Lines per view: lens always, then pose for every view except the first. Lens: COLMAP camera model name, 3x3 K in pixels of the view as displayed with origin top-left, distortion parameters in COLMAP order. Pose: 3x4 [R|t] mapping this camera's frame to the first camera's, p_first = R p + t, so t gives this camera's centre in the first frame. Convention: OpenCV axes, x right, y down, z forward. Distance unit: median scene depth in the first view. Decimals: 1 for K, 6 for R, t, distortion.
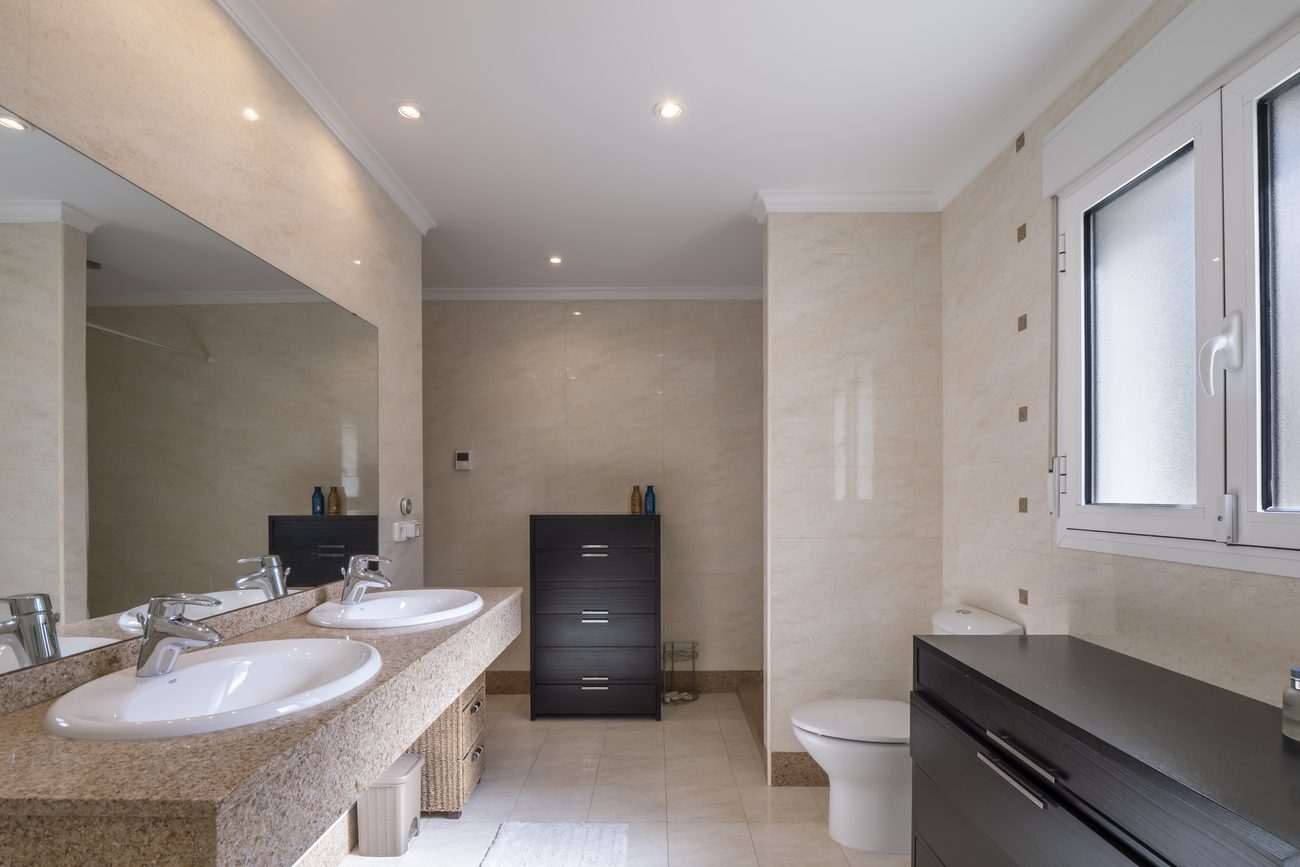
lens RADIAL K [[627.1, 0, 653.0], [0, 627.1, 443.5], [0, 0, 1]] dist [0.000941, -0.015864]
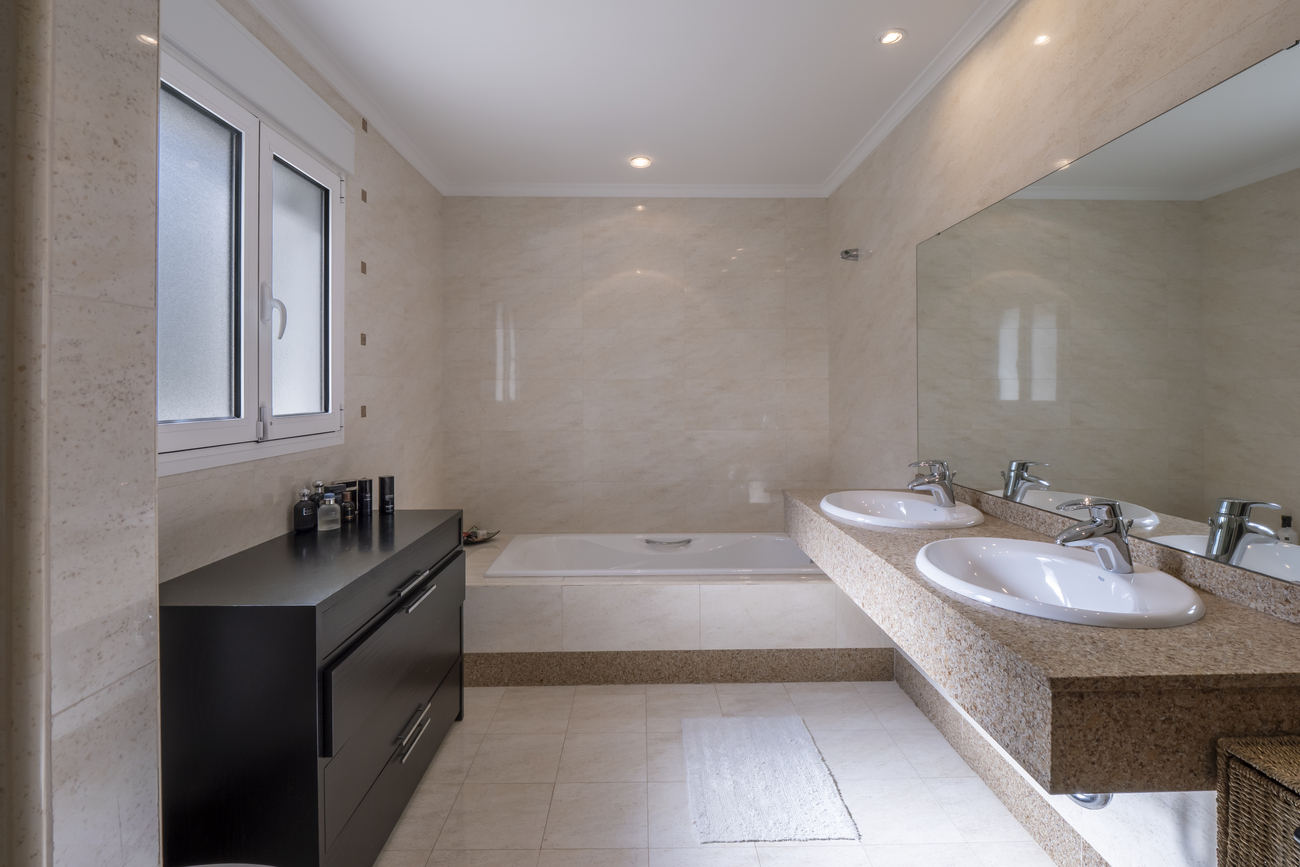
lens RADIAL K [[627.1, 0, 653.0], [0, 627.1, 443.5], [0, 0, 1]] dist [0.000941, -0.015864]
pose [[-0.999517, 0.005136, -0.030636, 0.057795], [0.005049, 0.999983, 0.002933, 0.140326], [0.030651, 0.002777, -0.999526, 2.073682]]
